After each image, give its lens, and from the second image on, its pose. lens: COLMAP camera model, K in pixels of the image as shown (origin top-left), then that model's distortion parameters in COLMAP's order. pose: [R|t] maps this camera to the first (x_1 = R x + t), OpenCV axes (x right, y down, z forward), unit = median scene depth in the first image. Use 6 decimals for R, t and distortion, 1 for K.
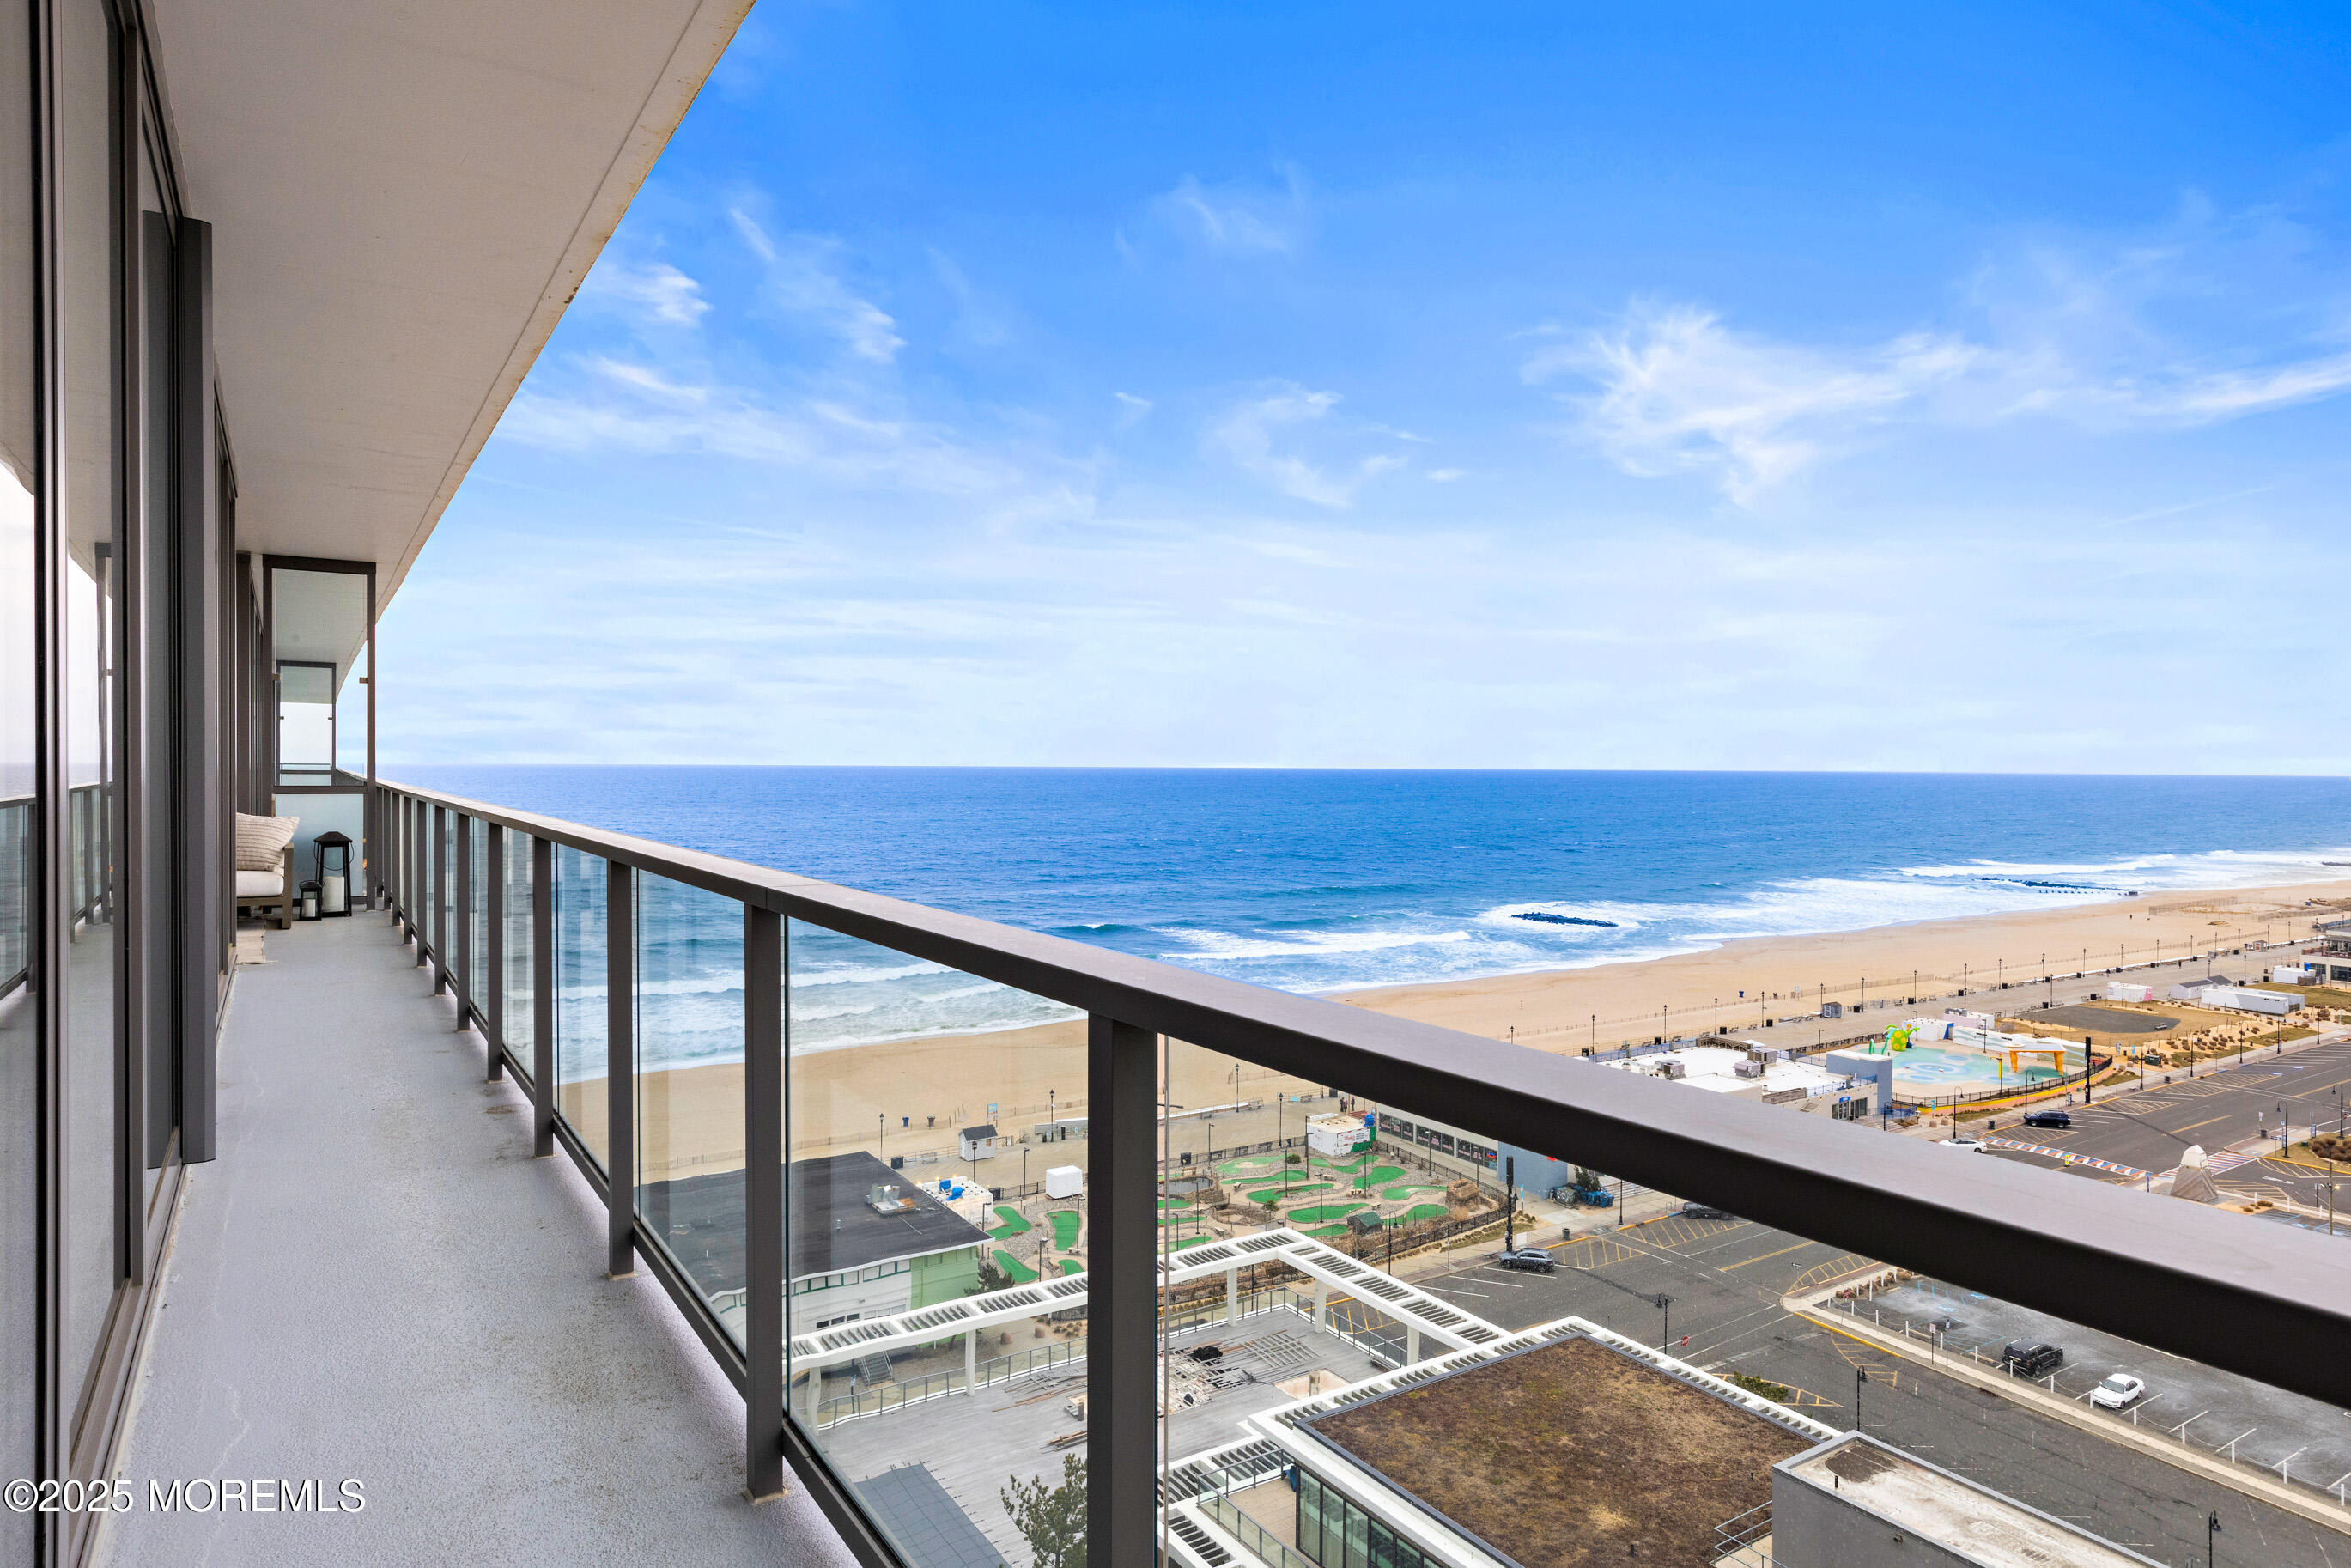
lens RADIAL K [[1390.3, 0, 1177.3], [0, 1390.3, 764.2], [0, 0, 1]] dist [0.002265, 0.003482]
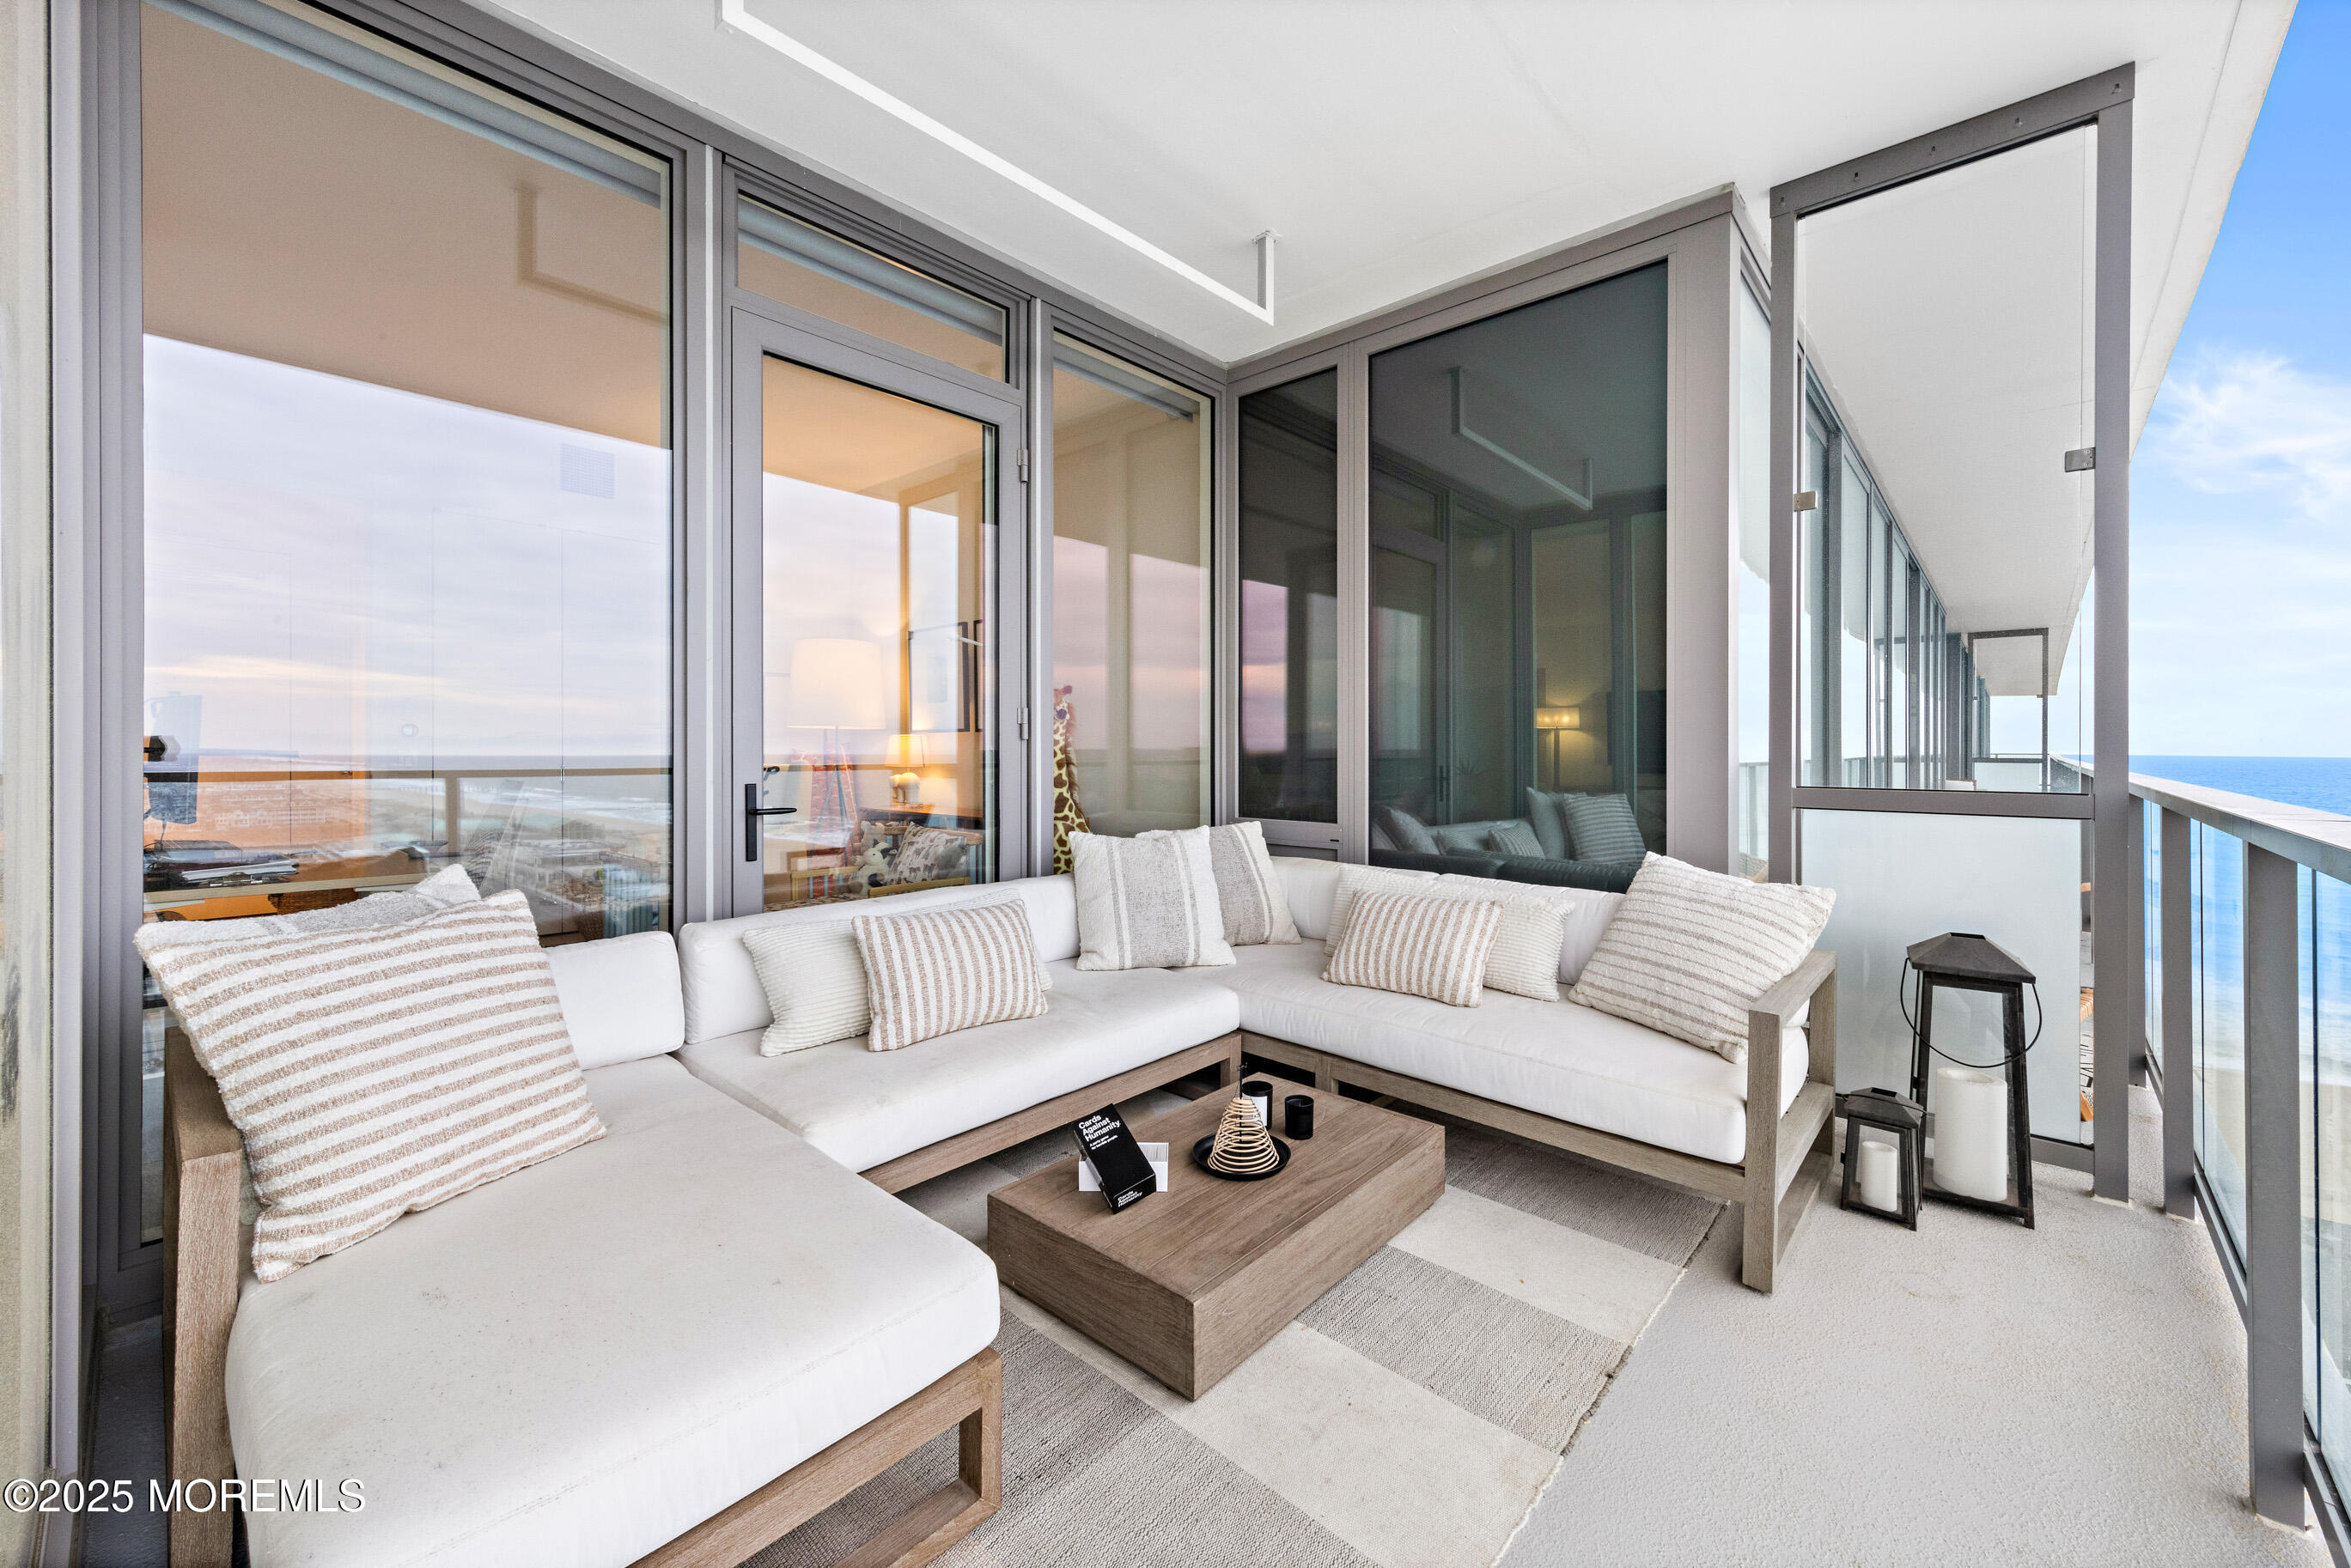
lens RADIAL K [[919.8, 0, 1189.0], [0, 919.8, 754.6], [0, 0, 1]] dist [0.005912, -0.000774]
pose [[0.266064, 0.001095, -0.963955, -0.061786], [-0.002477, 0.999997, 0.000452, 0.000943], [0.963952, 0.002268, 0.266066, 0.106060]]
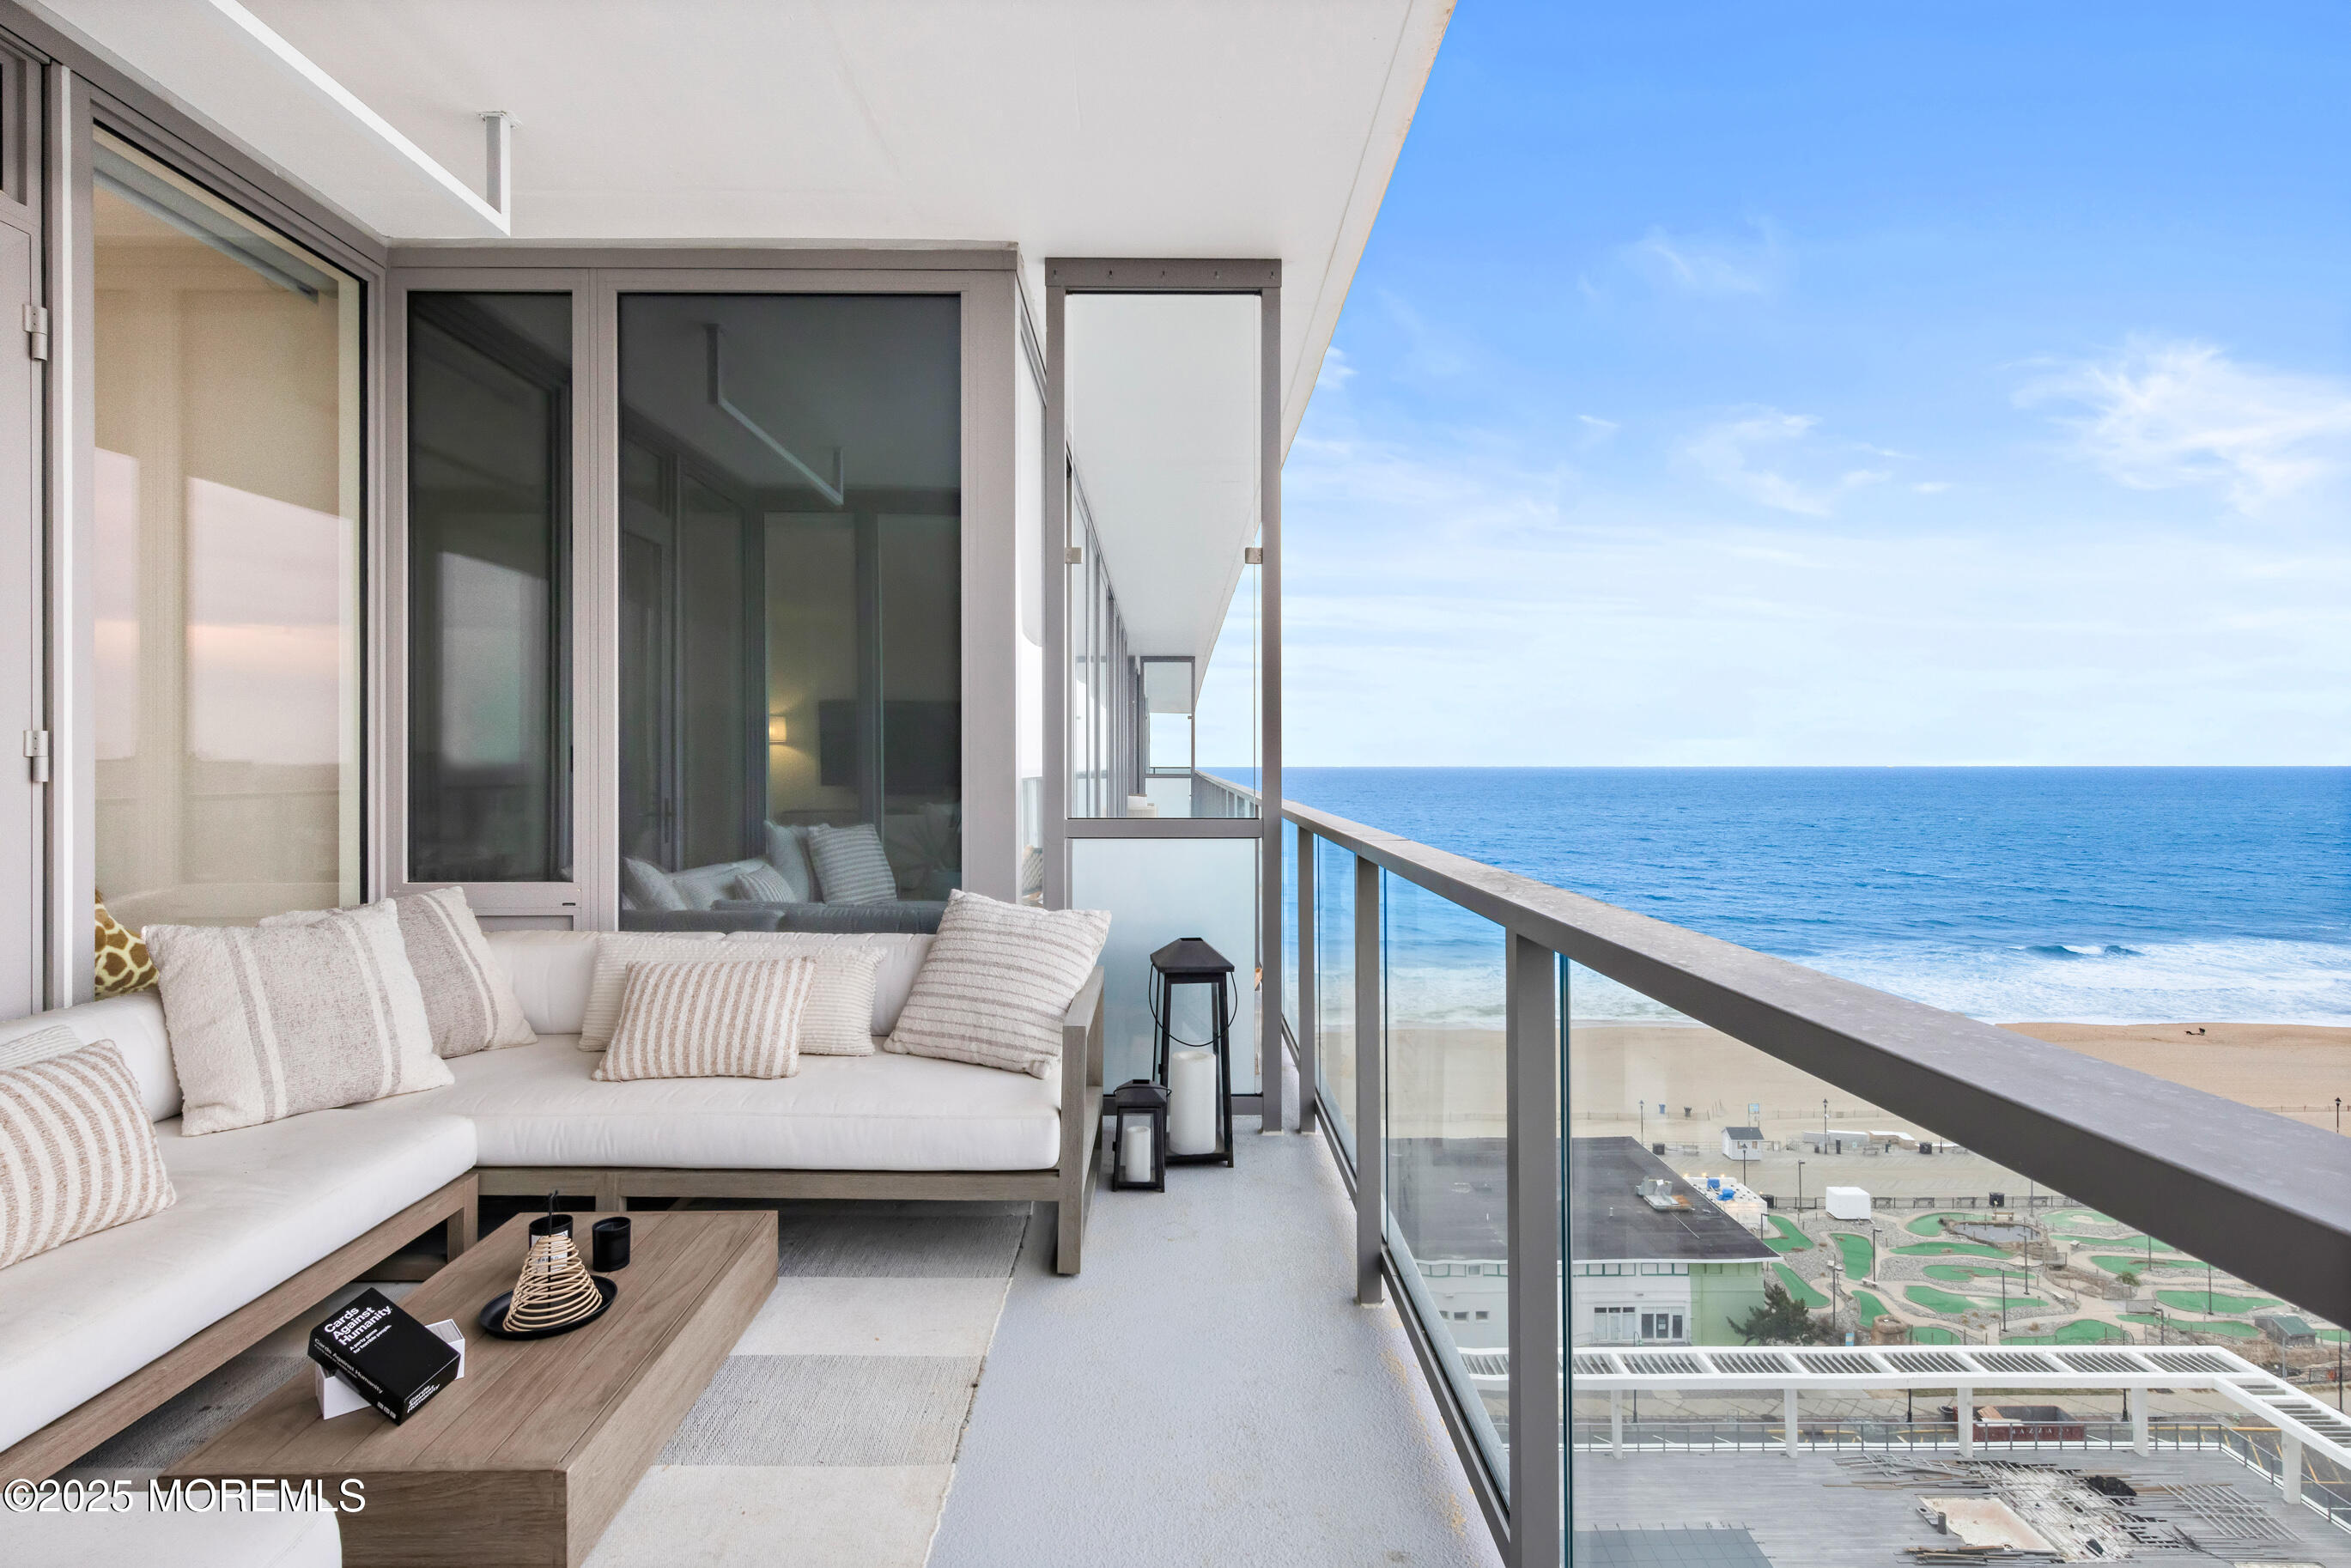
lens RADIAL K [[1171.7, 0, 1189.8], [0, 1171.7, 770.4], [0, 0, 1]] dist [0.001060, -0.000407]
pose [[0.853643, -0.001550, -0.520857, -0.060162], [0.003448, 0.999990, 0.002676, 0.000069], [0.520848, -0.004080, 0.853640, 0.099415]]
